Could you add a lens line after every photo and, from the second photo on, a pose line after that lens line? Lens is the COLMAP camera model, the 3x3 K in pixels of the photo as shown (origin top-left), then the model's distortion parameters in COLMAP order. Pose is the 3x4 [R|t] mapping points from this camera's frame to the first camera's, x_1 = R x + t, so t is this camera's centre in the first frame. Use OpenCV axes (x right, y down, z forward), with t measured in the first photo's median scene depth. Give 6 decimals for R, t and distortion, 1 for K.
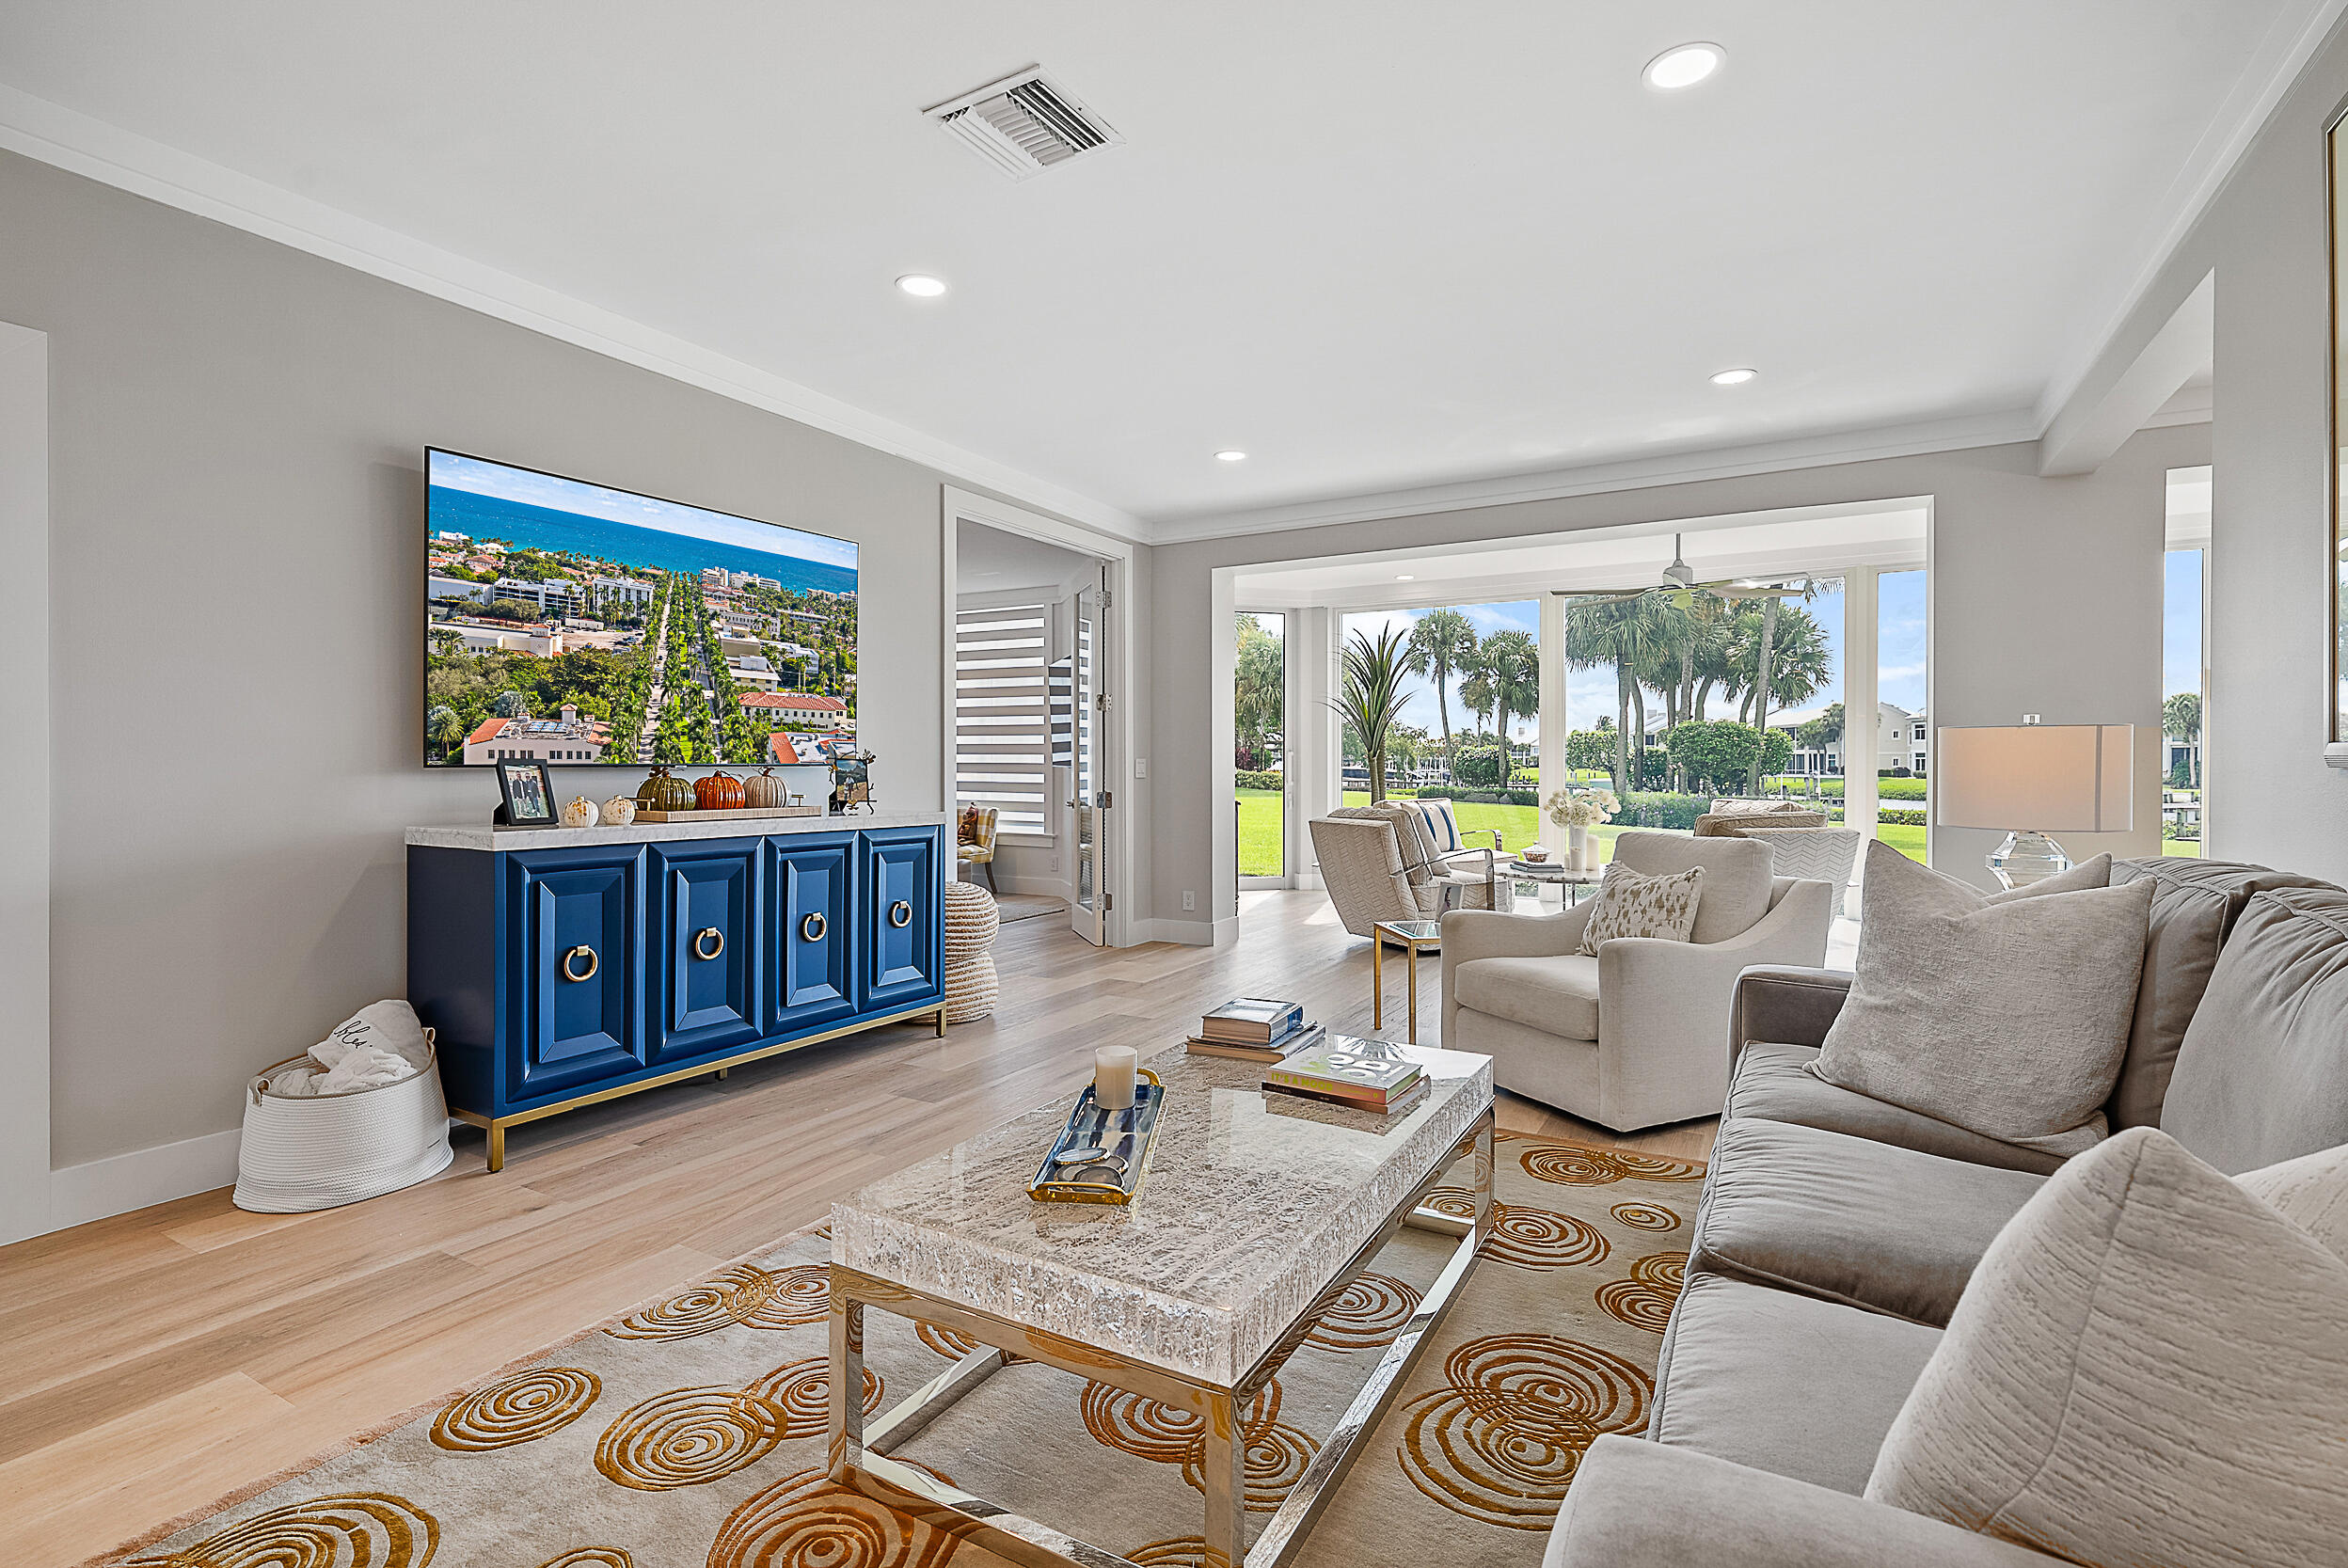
lens RADIAL K [[1092.6, 0, 1174.0], [0, 1092.6, 784.0], [0, 0, 1]] dist [0.002266, -0.000057]
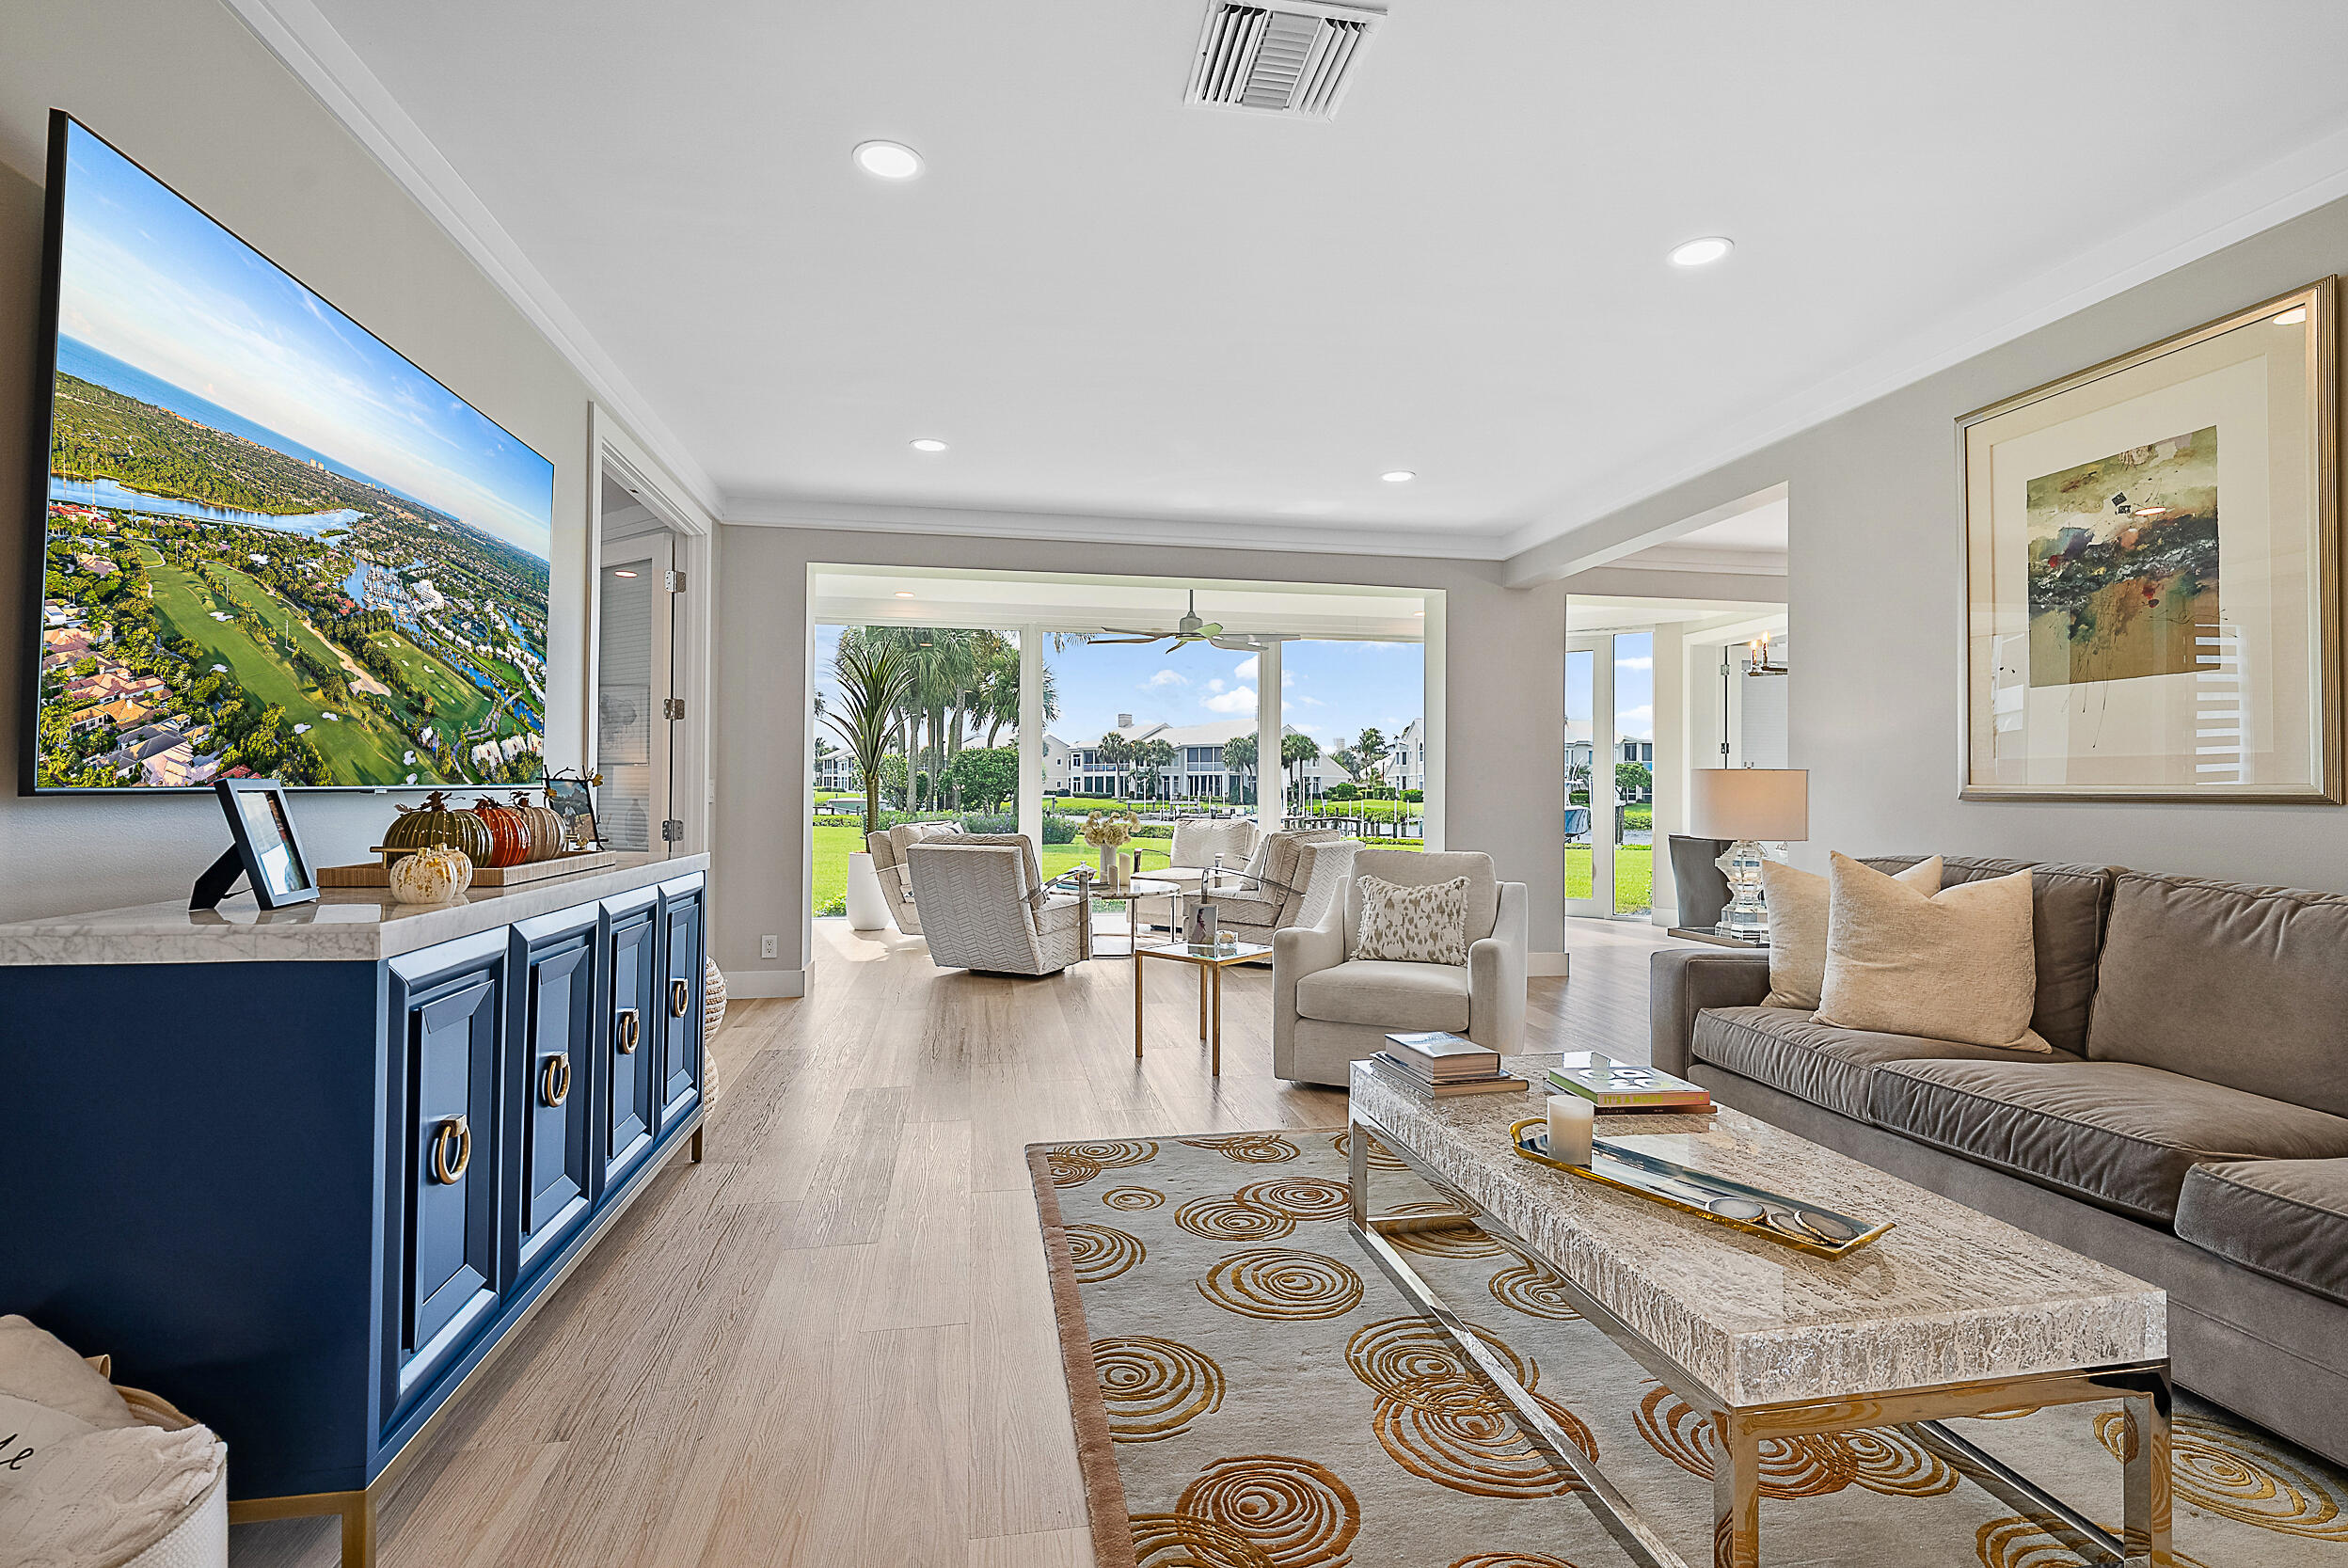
lens RADIAL K [[1067.4, 0, 1174.0], [0, 1067.4, 784.0], [0, 0, 1]] dist [0.000215, 0.000248]
pose [[0.761204, 0.007874, 0.648465, -0.513455], [0.003773, 0.999856, -0.016570, -0.008864], [-0.648501, 0.015060, 0.761065, 0.289644]]
